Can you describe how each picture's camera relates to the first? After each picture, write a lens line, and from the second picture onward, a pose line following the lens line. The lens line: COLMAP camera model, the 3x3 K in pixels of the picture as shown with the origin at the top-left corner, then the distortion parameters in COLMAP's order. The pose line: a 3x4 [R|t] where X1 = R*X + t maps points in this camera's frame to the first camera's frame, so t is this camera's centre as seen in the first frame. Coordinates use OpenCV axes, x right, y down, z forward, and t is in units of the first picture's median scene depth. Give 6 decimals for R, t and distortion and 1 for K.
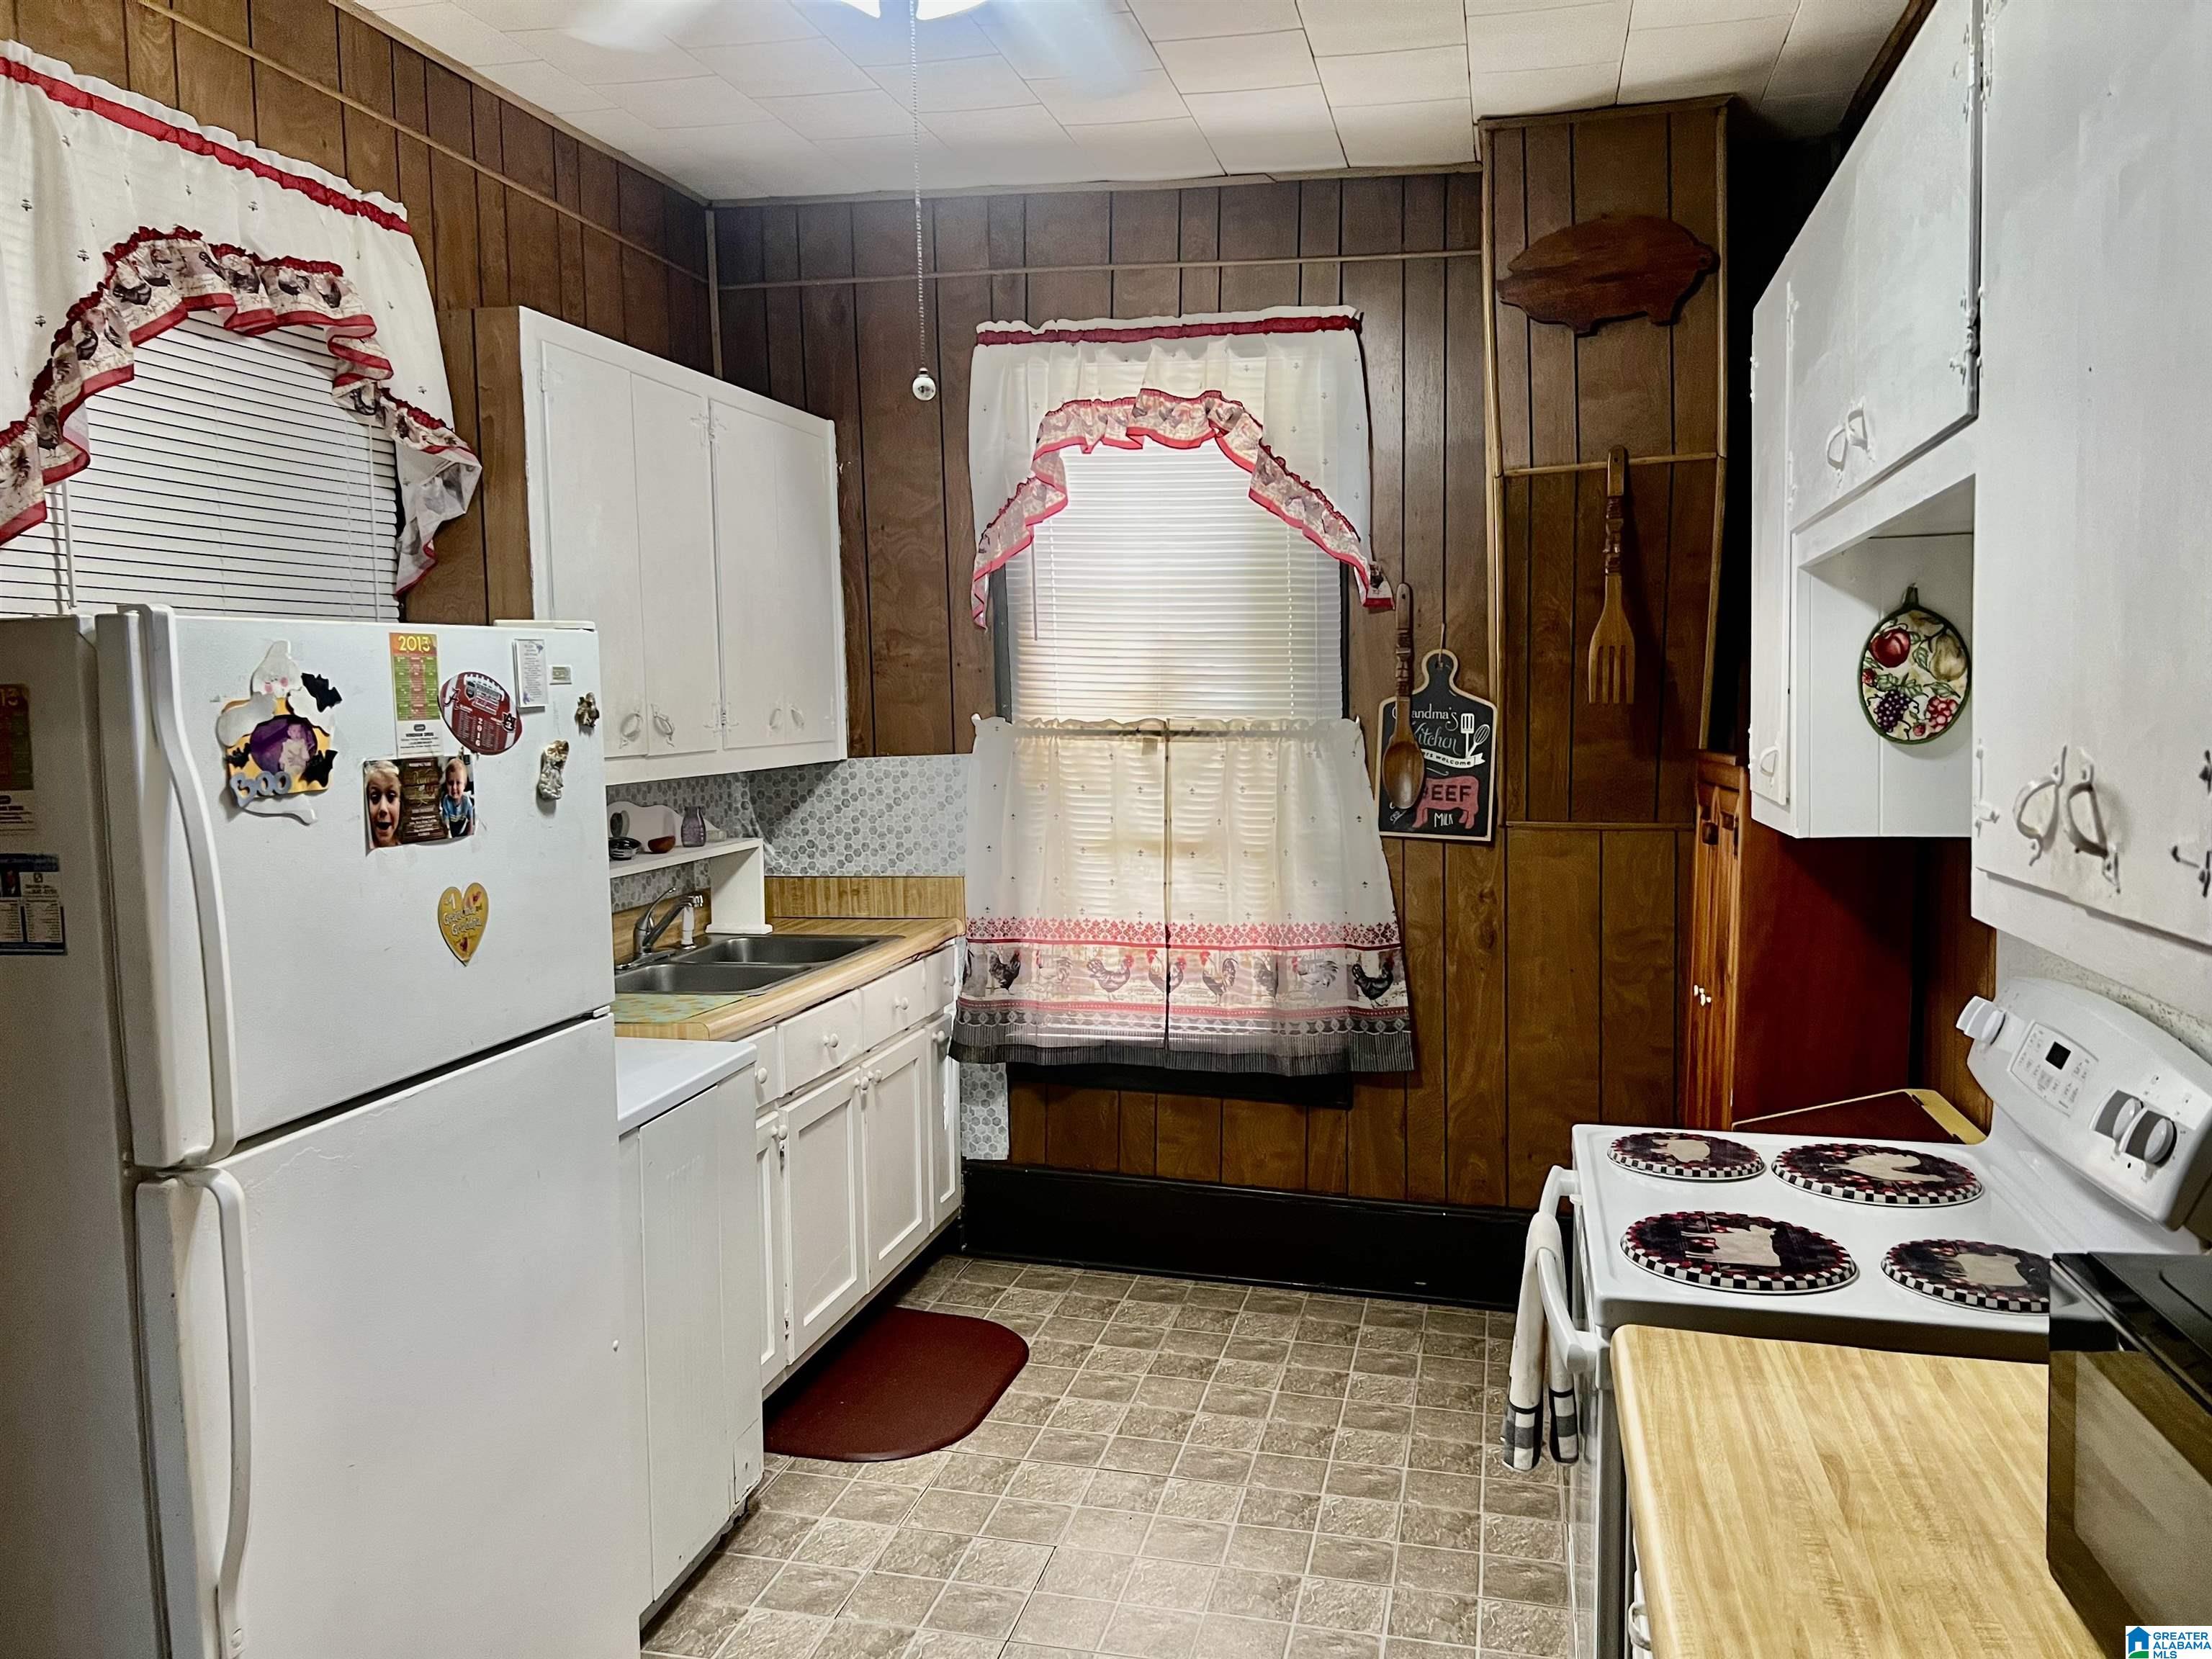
lens RADIAL K [[1645.2, 0, 1109.4], [0, 1645.2, 824.1], [0, 0, 1]] dist [0.014078, -0.026813]
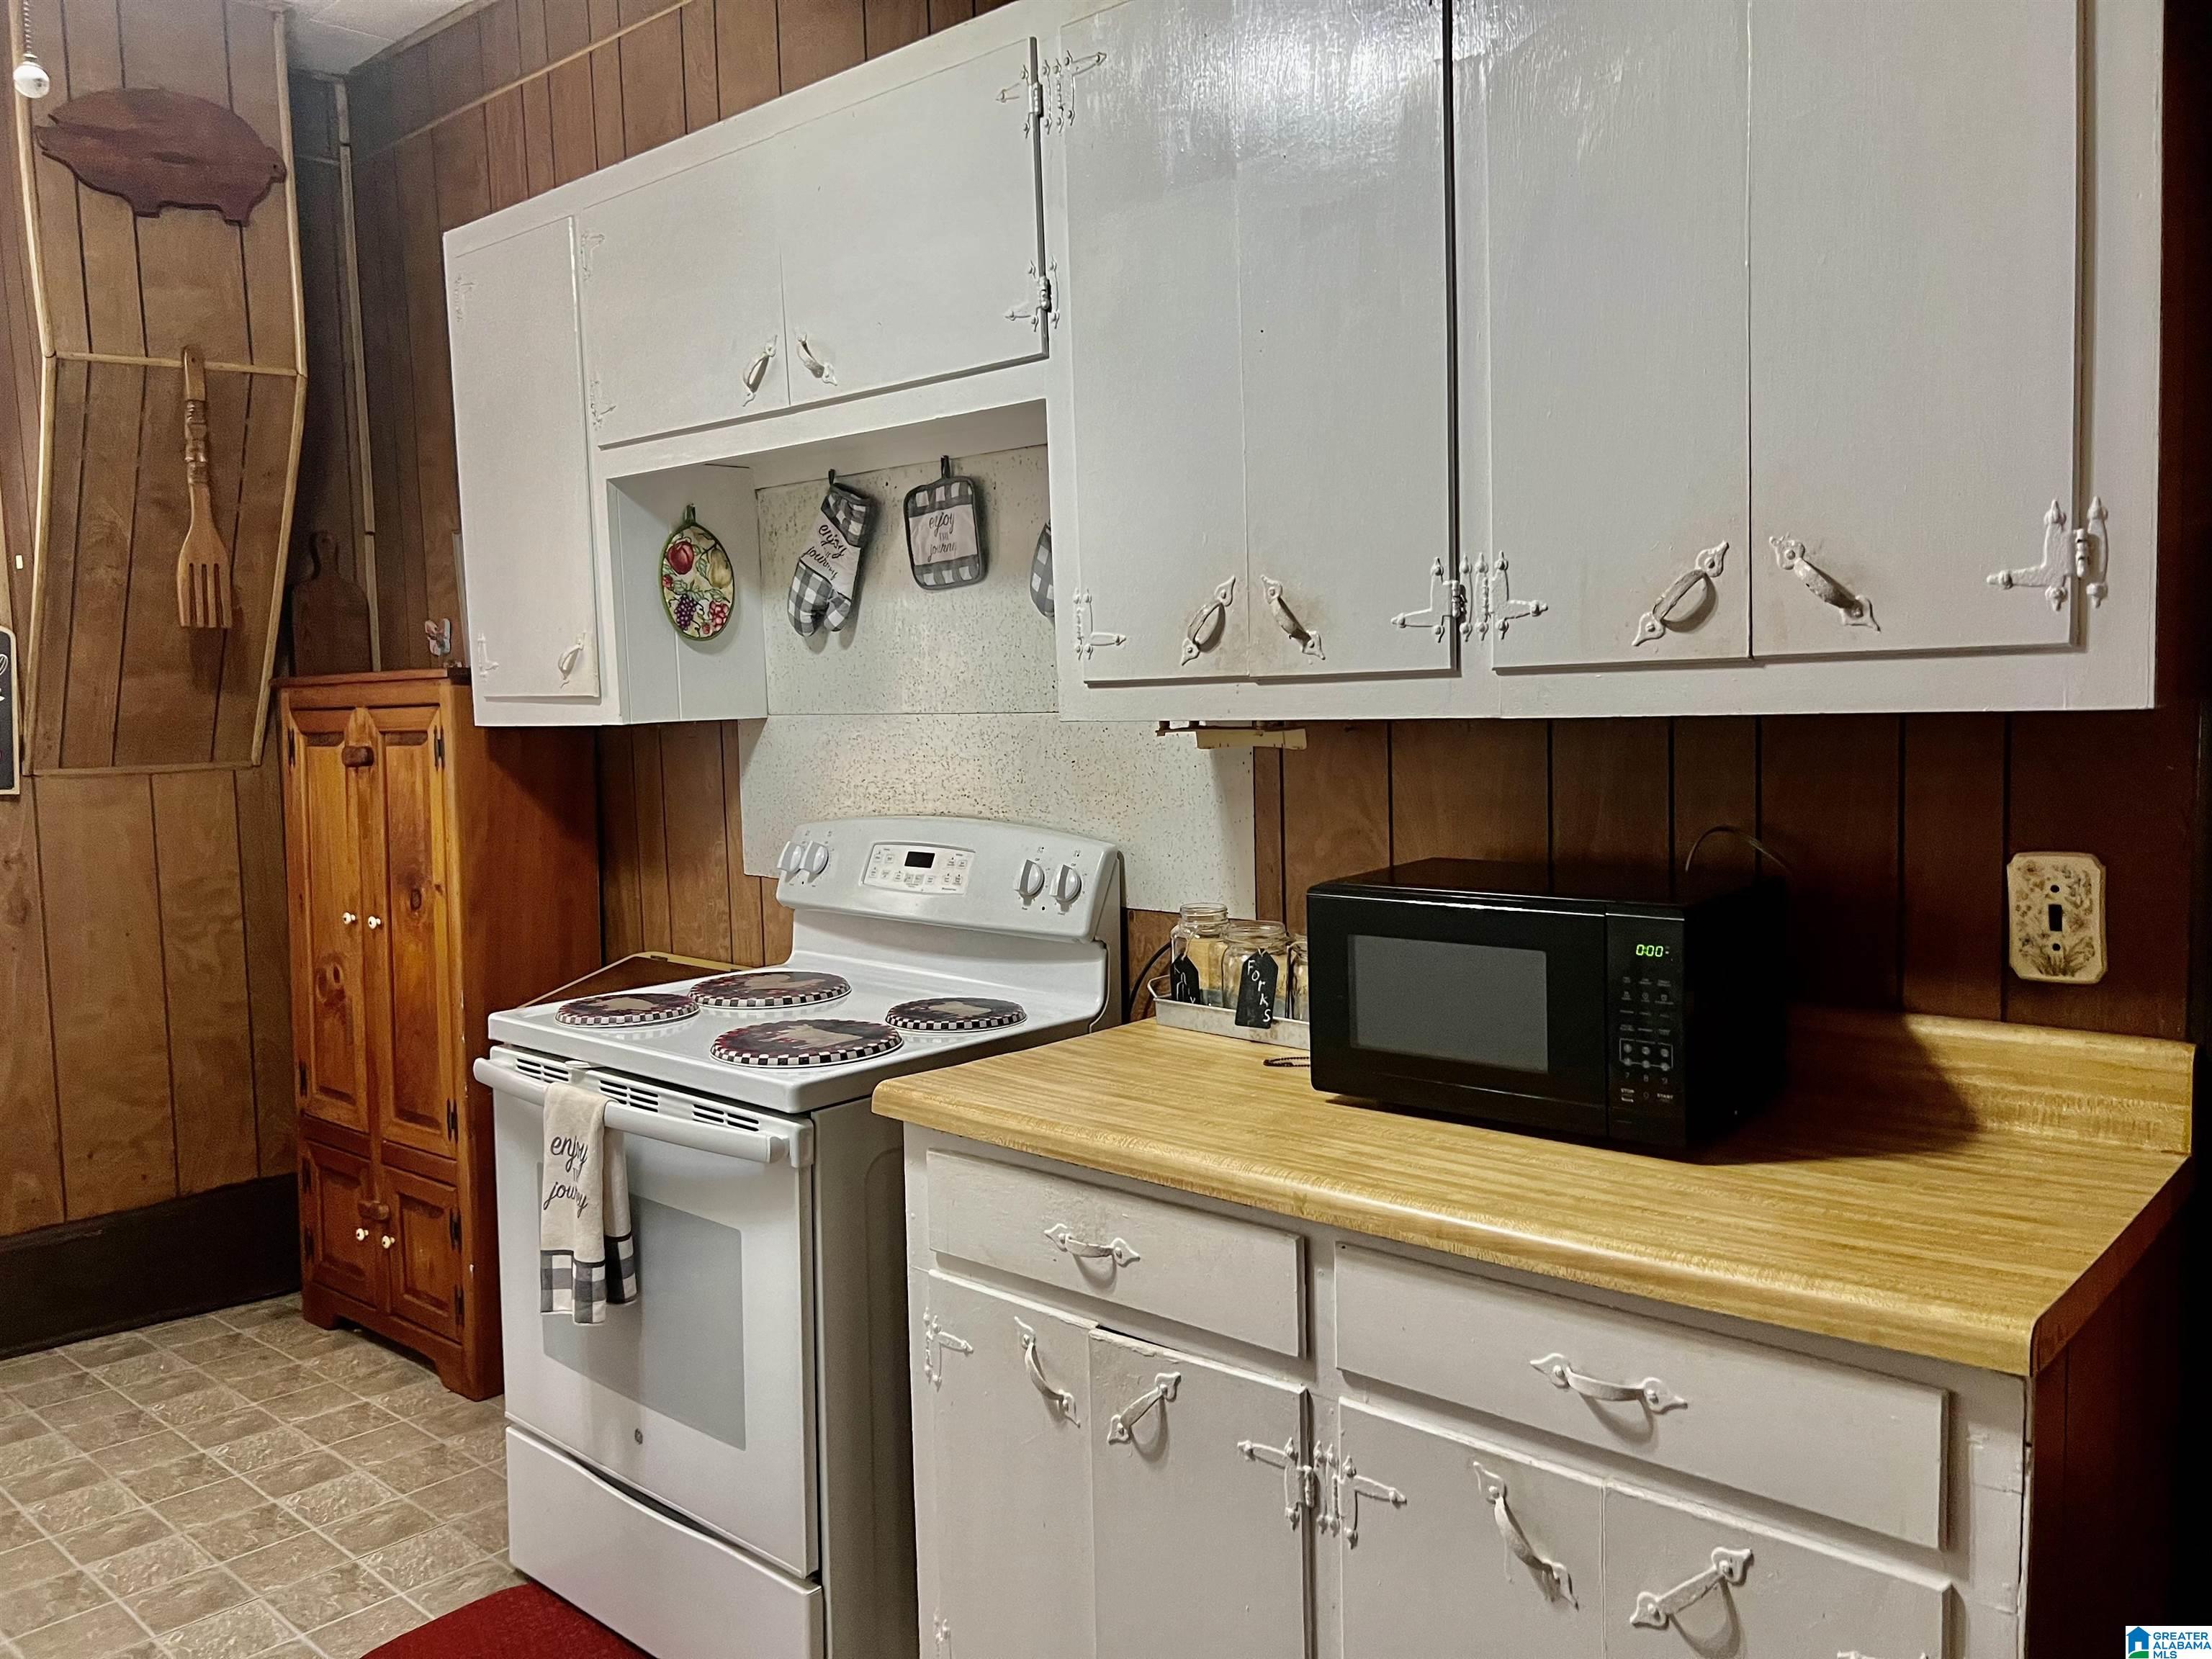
lens RADIAL K [[1645.2, 0, 1106.5], [0, 1645.2, 833.3], [0, 0, 1]] dist [0.014078, -0.026813]
pose [[0.467178, -0.078125, 0.880705, -0.282095], [0.075687, 0.995966, 0.048201, 0.035656], [-0.880918, 0.044140, 0.471206, 0.128506]]
